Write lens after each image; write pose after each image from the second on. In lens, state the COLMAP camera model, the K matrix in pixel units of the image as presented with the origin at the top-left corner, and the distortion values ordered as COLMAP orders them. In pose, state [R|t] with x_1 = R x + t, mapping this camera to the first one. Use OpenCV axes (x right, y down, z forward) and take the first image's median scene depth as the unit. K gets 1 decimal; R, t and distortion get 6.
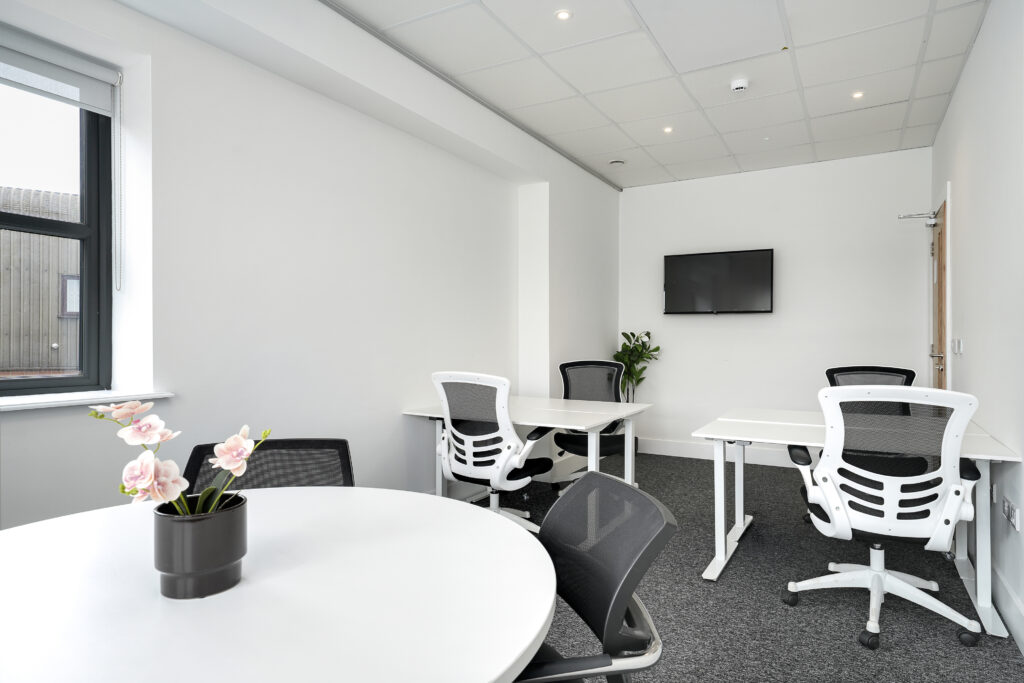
lens RADIAL K [[614.6, 0, 517.9], [0, 614.6, 335.7], [0, 0, 1]] dist [-0.000983, -0.000251]
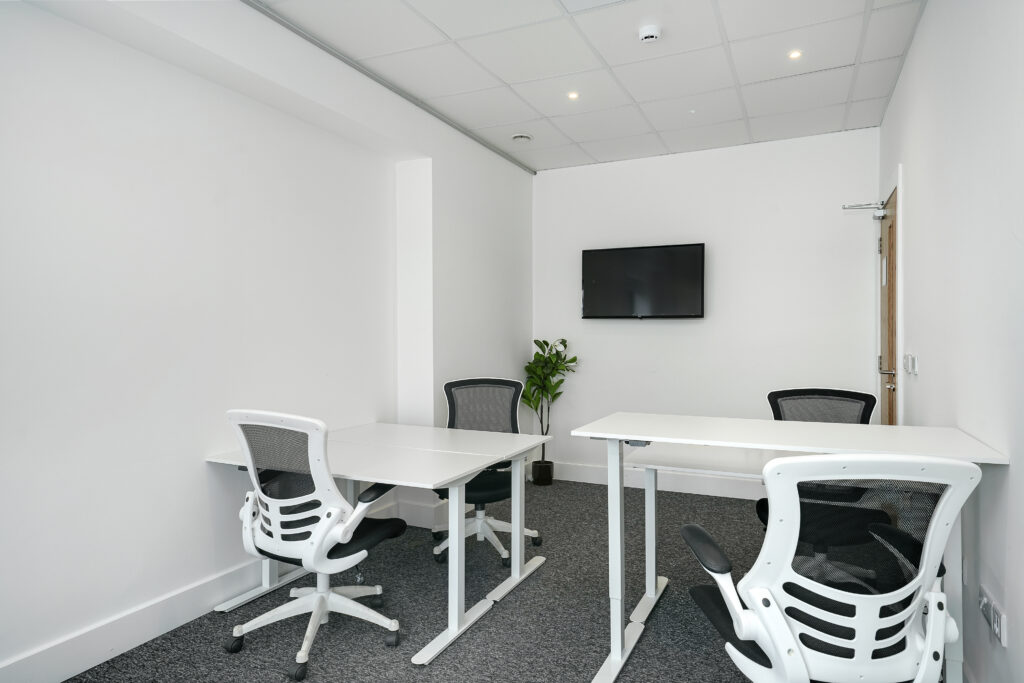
lens RADIAL K [[707.9, 0, 491.7], [0, 707.9, 343.2], [0, 0, 1]] dist [0.003801, 0.002933]
pose [[0.995564, -0.002820, 0.094046, 0.064167], [0.002559, 0.999993, 0.002900, -0.013855], [-0.094054, -0.002647, 0.995564, 0.102499]]
